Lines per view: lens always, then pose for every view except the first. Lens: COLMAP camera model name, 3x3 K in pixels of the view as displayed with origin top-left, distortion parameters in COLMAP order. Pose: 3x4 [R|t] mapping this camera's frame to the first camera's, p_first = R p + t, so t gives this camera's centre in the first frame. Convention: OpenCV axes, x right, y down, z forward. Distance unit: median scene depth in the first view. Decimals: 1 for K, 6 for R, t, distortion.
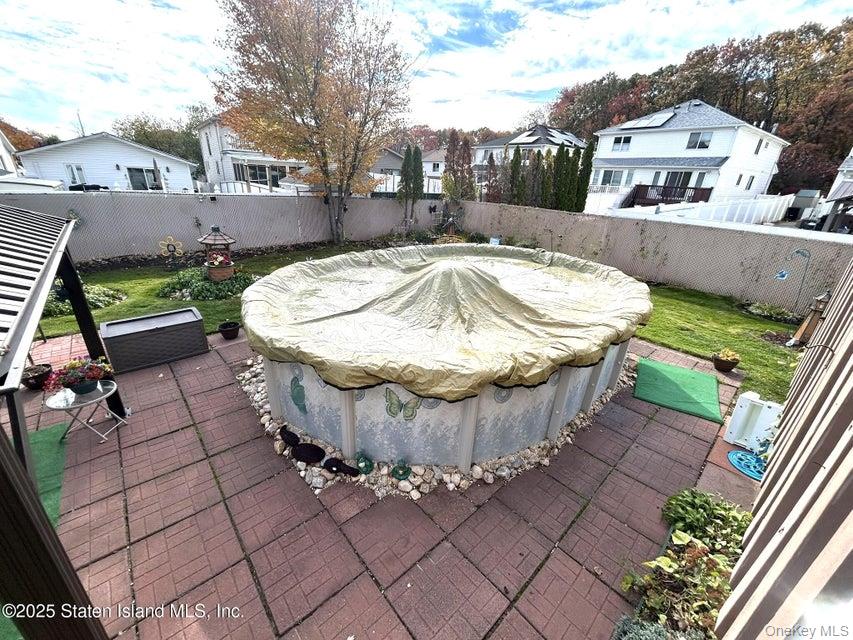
lens RADIAL K [[343.8, 0, 426.5], [0, 343.8, 320.0], [0, 0, 1]] dist [-0.000806, -0.000025]
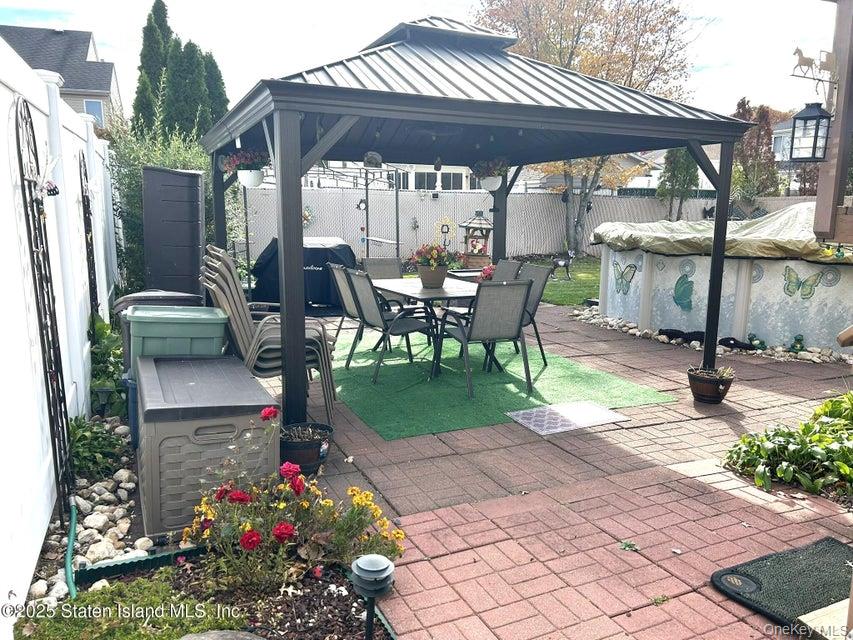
lens RADIAL K [[656.0, 0, 426.5], [0, 656.0, 320.0], [0, 0, 1]] dist [0.040374, -0.001866]
pose [[0.956372, 0.014757, -0.291779, -0.588338], [-0.080122, 0.973680, -0.213373, 0.897943], [0.280951, 0.227442, 0.932382, -1.330925]]
